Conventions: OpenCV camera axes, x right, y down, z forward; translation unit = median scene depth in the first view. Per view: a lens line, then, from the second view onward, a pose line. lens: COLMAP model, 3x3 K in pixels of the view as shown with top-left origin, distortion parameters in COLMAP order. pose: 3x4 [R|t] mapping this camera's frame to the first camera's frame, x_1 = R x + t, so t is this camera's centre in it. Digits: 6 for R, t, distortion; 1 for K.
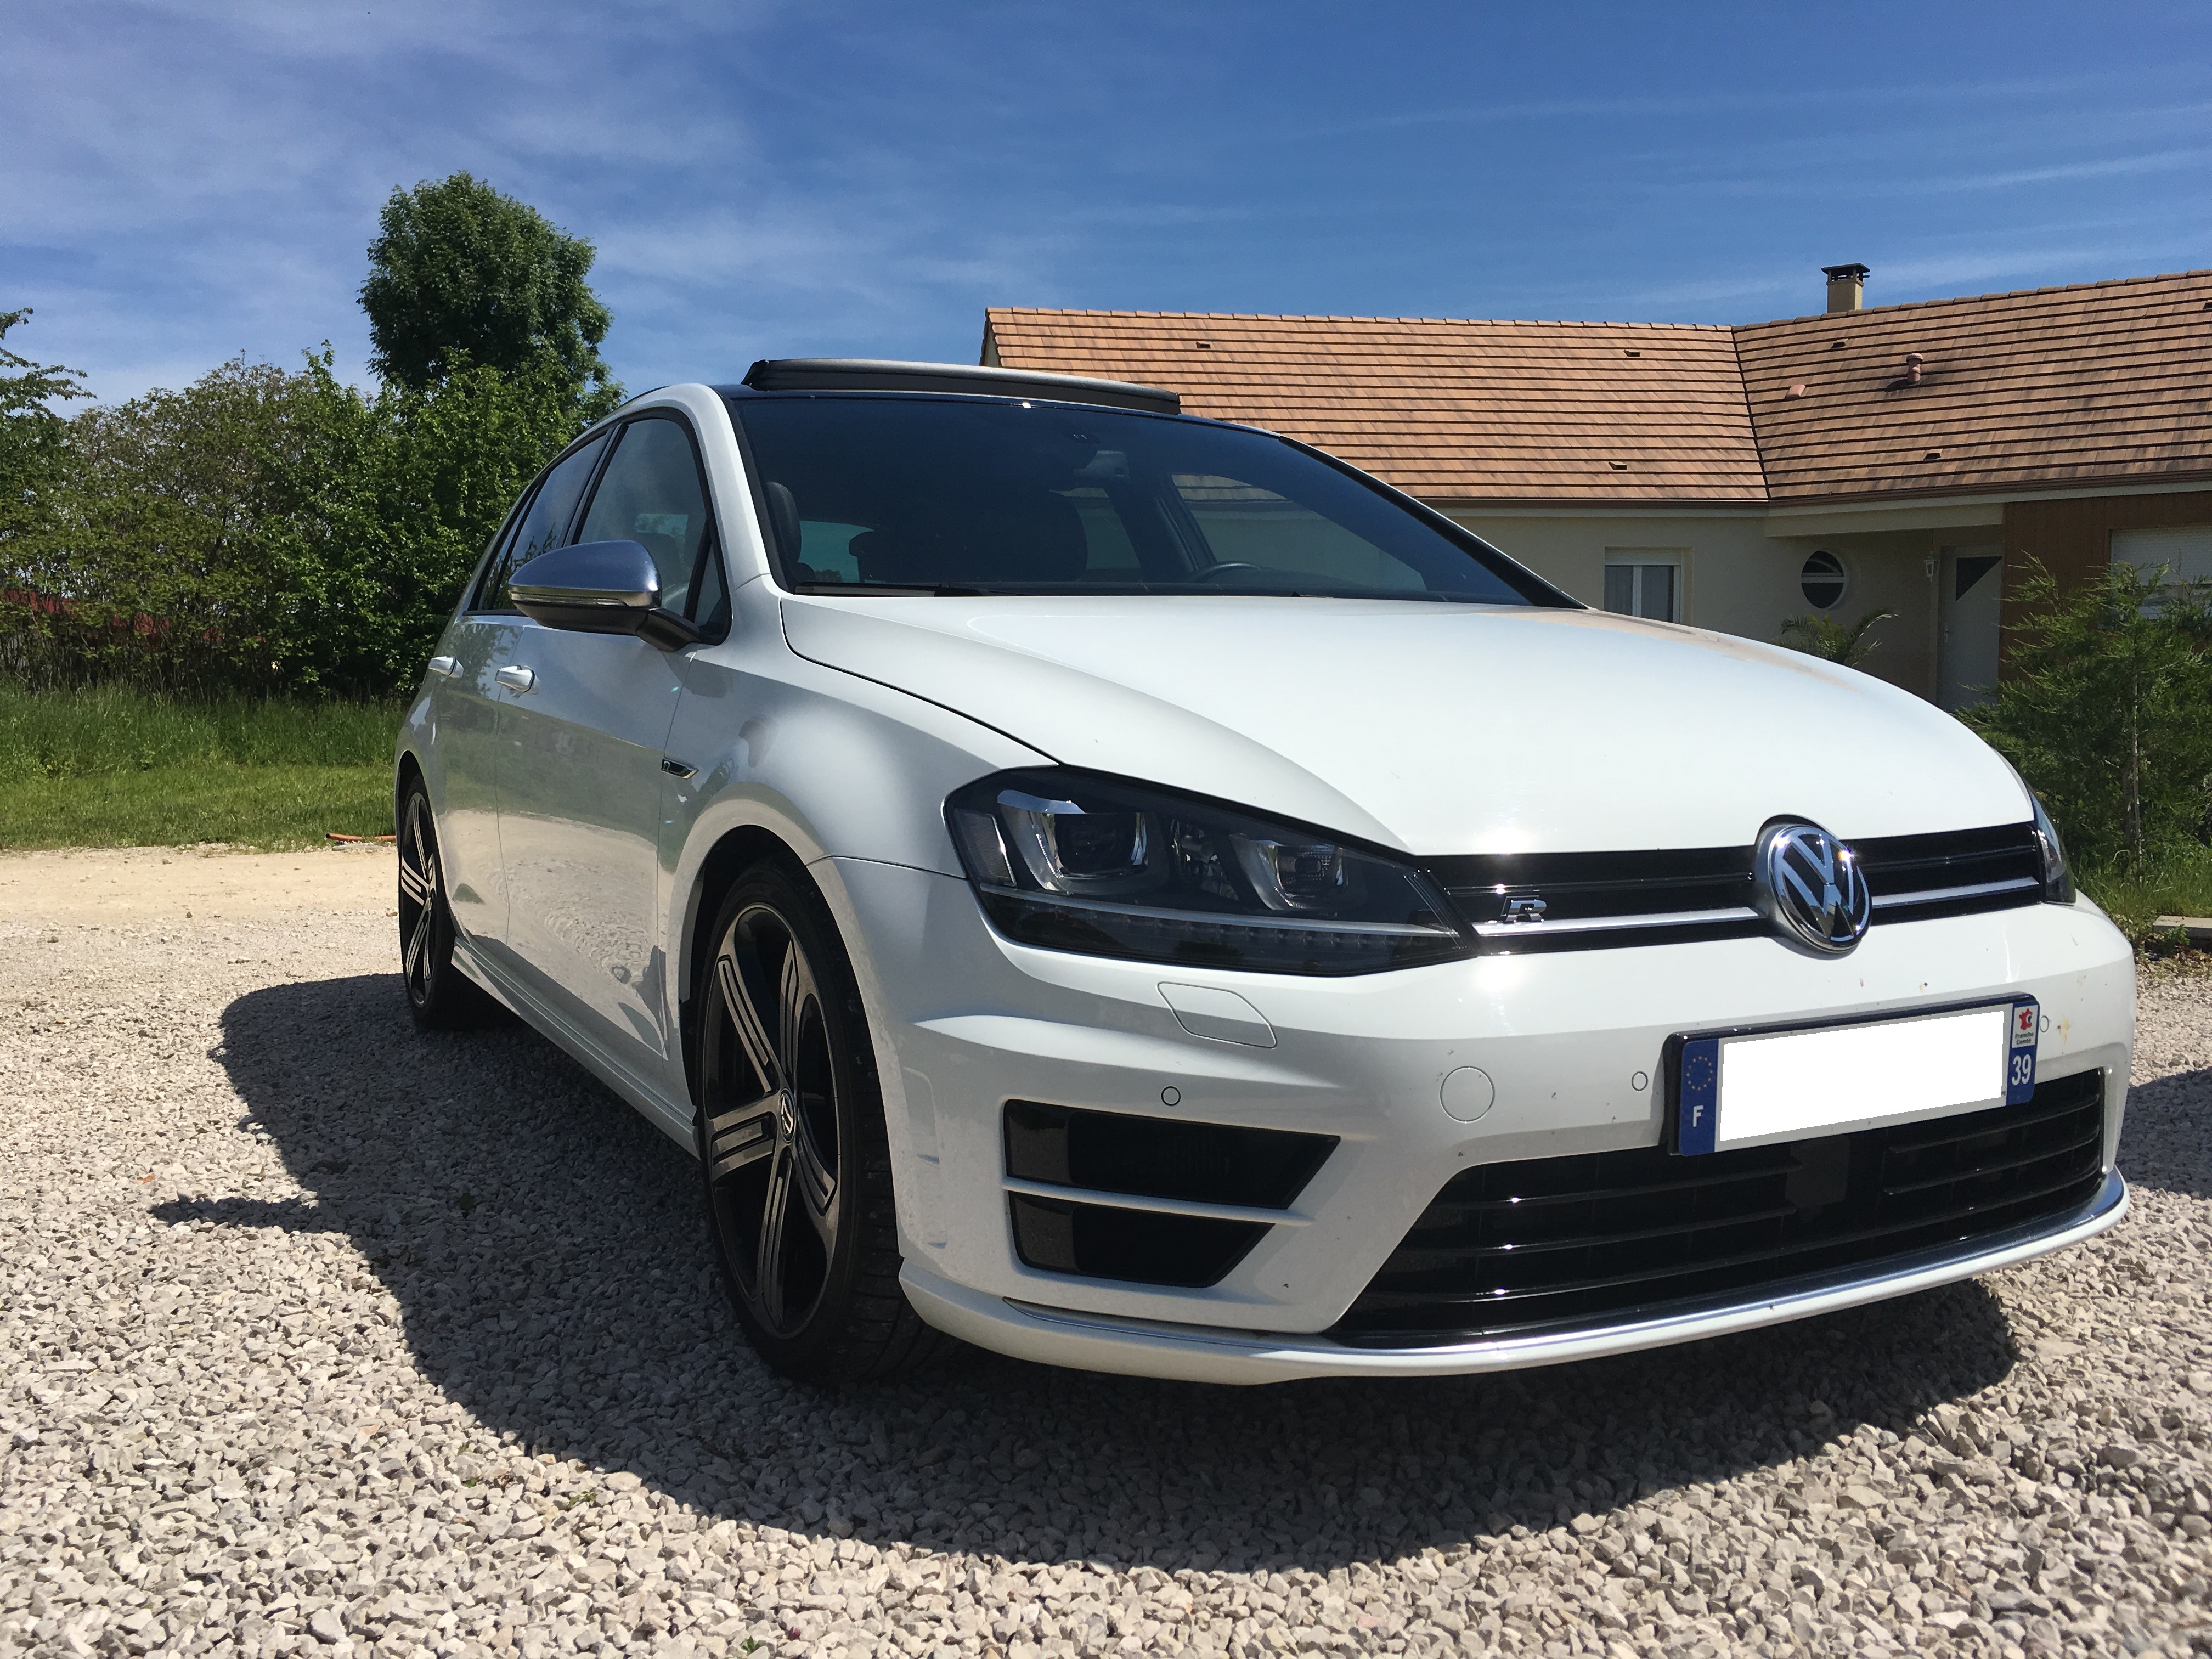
lens RADIAL K [[1877.9, 0, 1093.0], [0, 1877.9, 827.3], [0, 0, 1]] dist [0.054116, -0.094784]
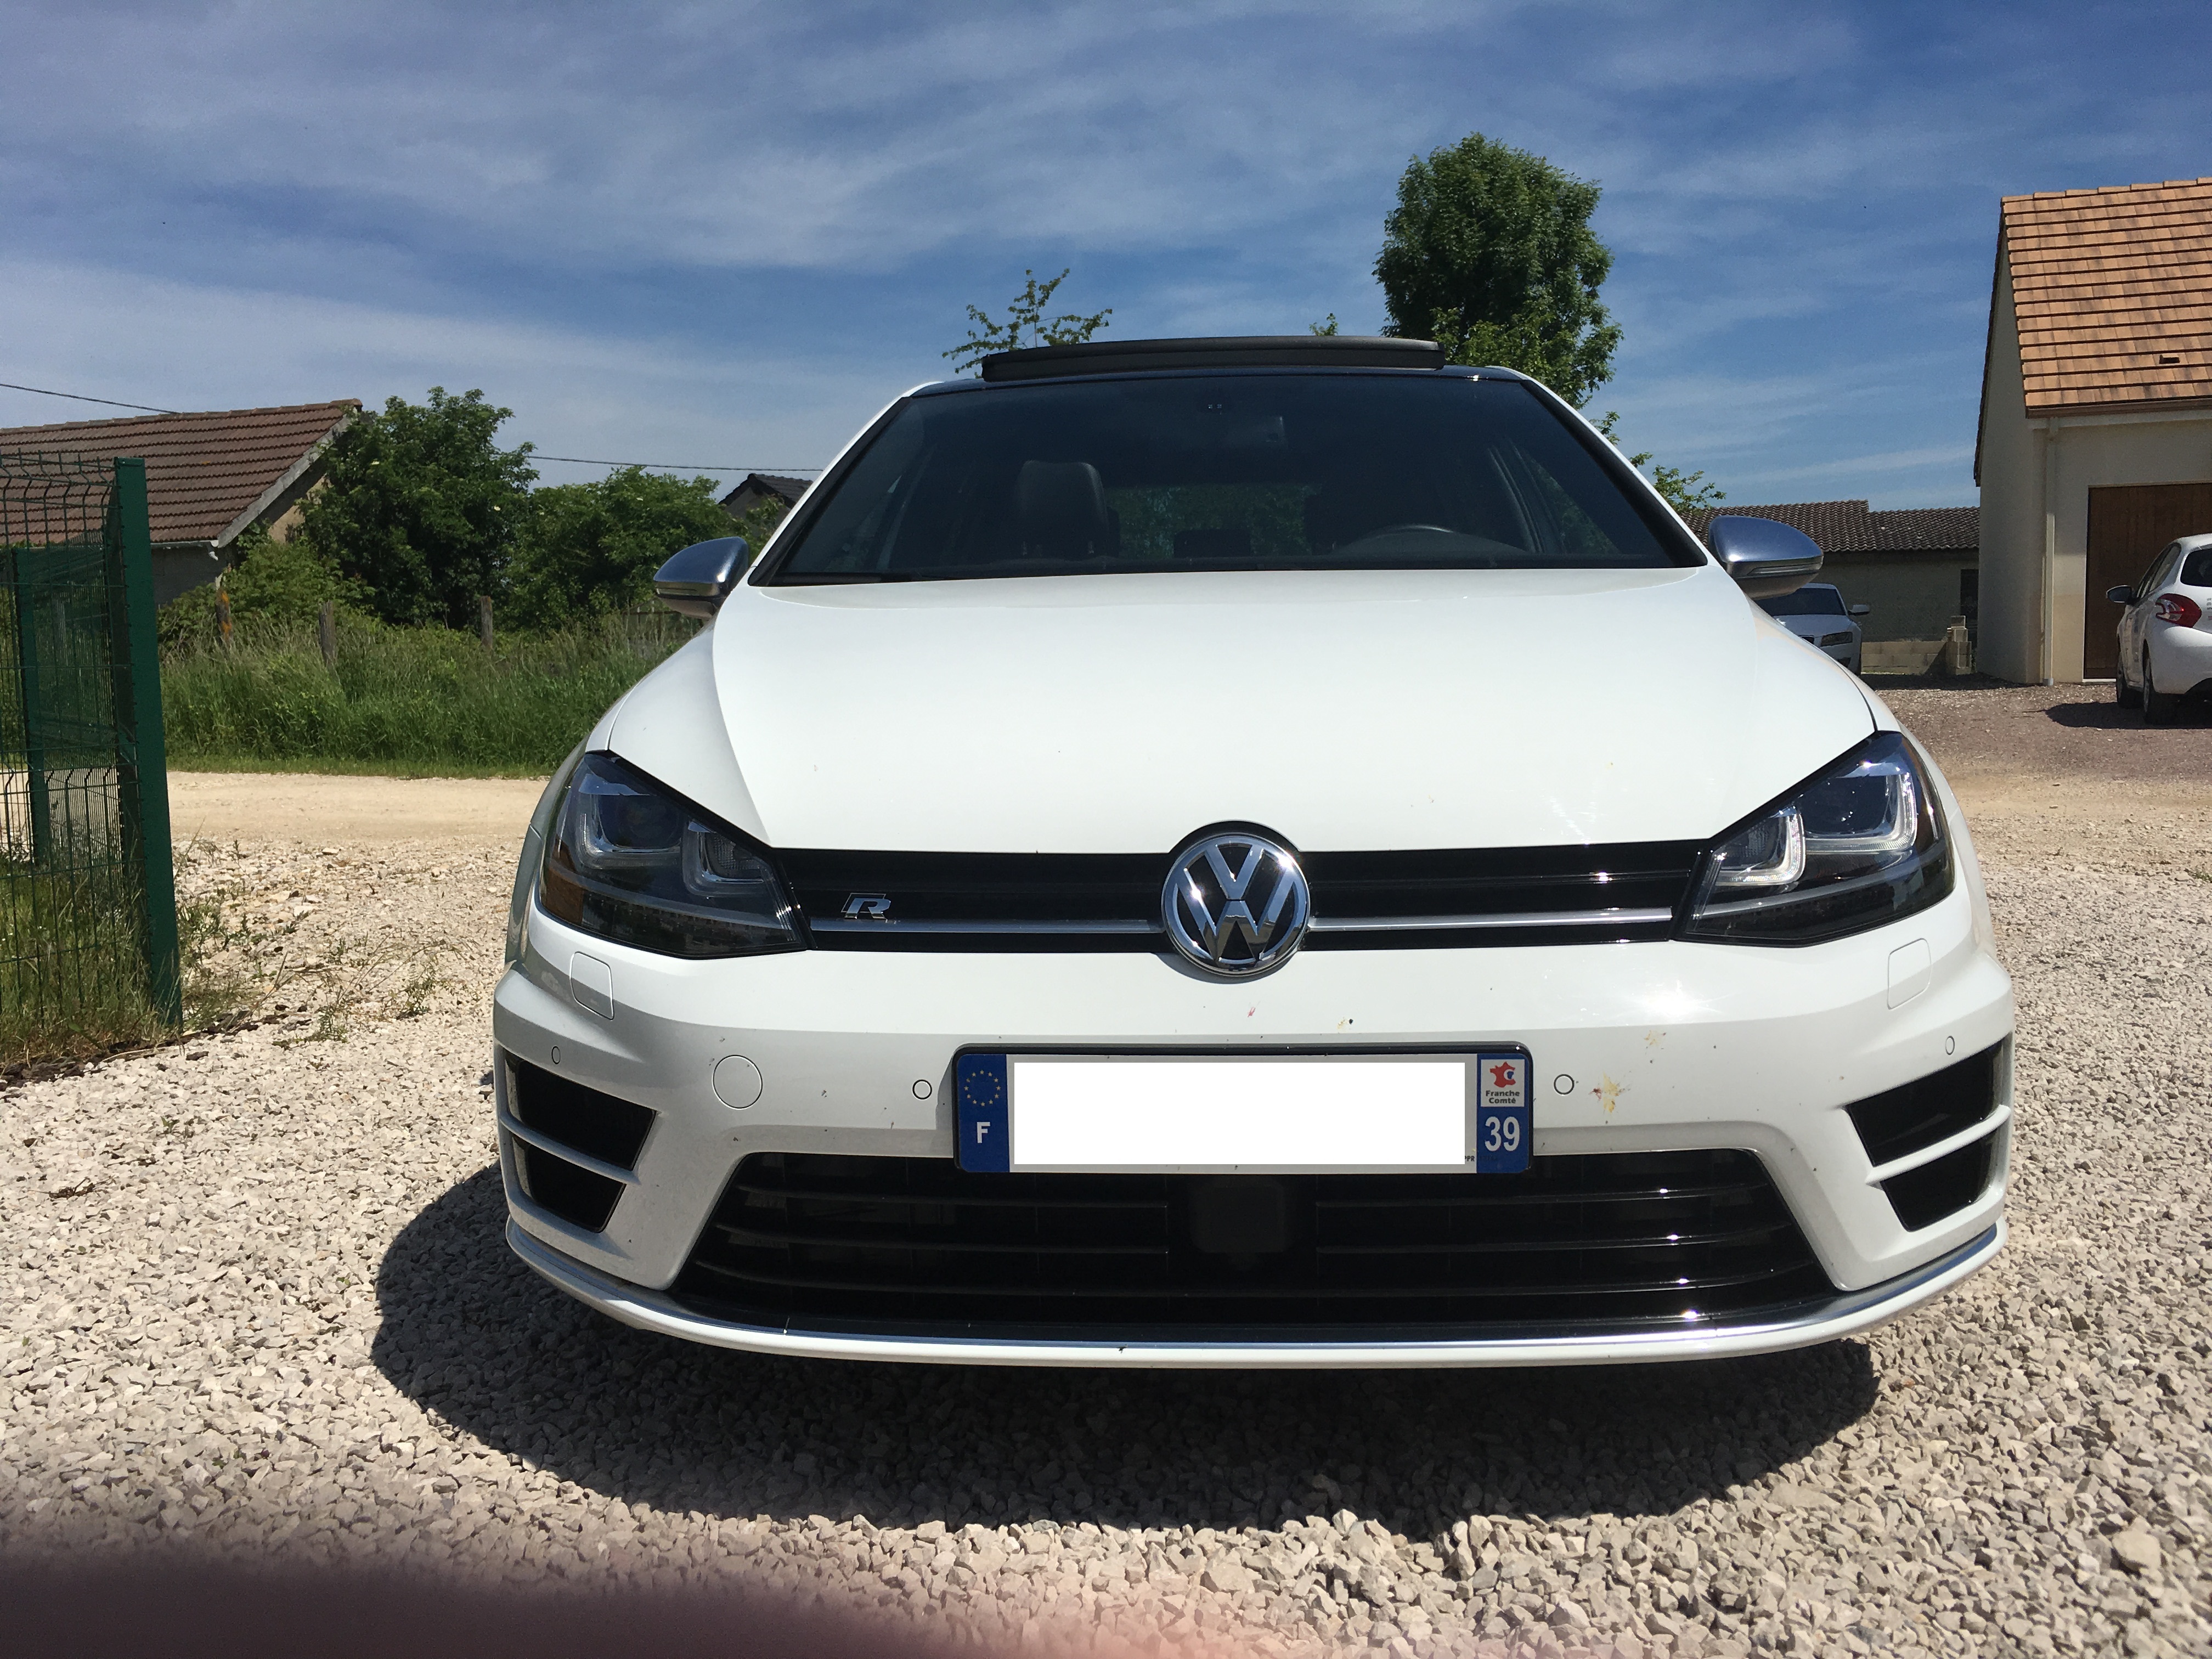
lens RADIAL K [[1877.9, 0, 1093.0], [0, 1877.9, 827.3], [0, 0, 1]] dist [0.054116, -0.094784]
pose [[0.850572, 0.038133, -0.524474, 0.764867], [-0.022557, 0.999095, 0.036060, -0.034430], [0.525375, -0.018841, 0.850662, 0.190434]]
